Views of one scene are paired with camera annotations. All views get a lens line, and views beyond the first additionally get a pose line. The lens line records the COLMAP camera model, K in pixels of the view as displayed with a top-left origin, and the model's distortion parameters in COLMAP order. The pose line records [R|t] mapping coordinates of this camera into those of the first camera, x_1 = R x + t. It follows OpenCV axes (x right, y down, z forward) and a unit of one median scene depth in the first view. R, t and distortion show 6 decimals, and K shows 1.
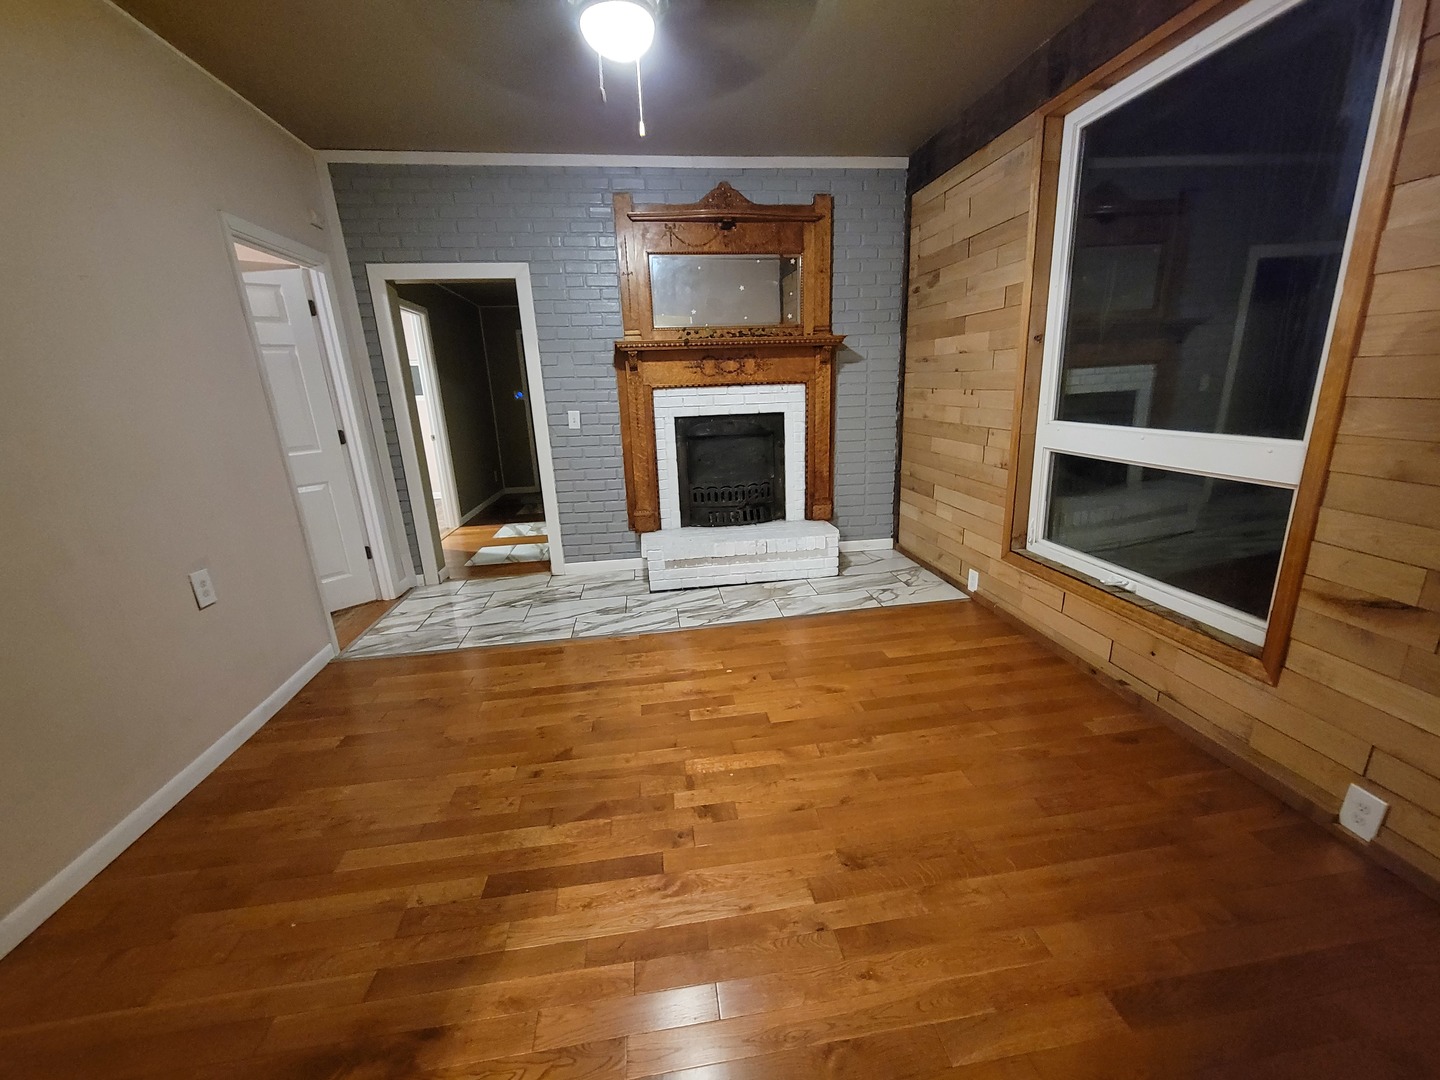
lens RADIAL K [[589.1, 0, 731.7], [0, 589.1, 552.5], [0, 0, 1]] dist [-0.004329, 0.000291]
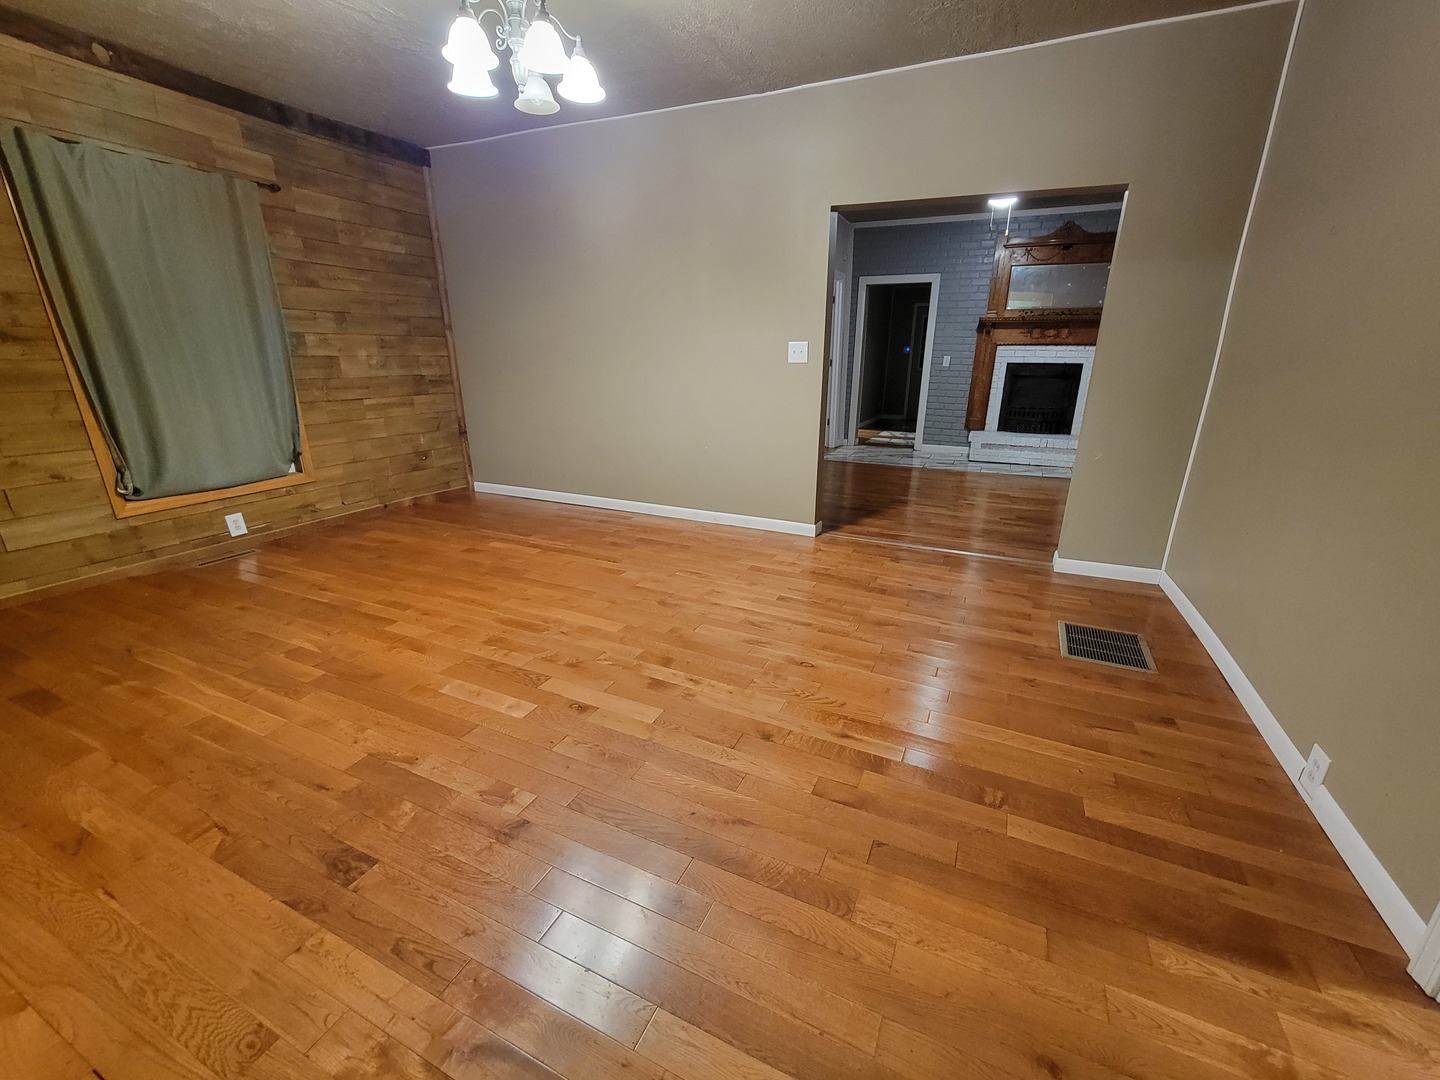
lens RADIAL K [[589.1, 0, 730.6], [0, 589.1, 551.2], [0, 0, 1]] dist [-0.004329, 0.000291]
pose [[0.836596, 0.214067, -0.504264, 0.216090], [-0.186322, 0.976803, 0.105550, 0.282298], [0.515161, 0.005653, 0.857075, -0.898042]]
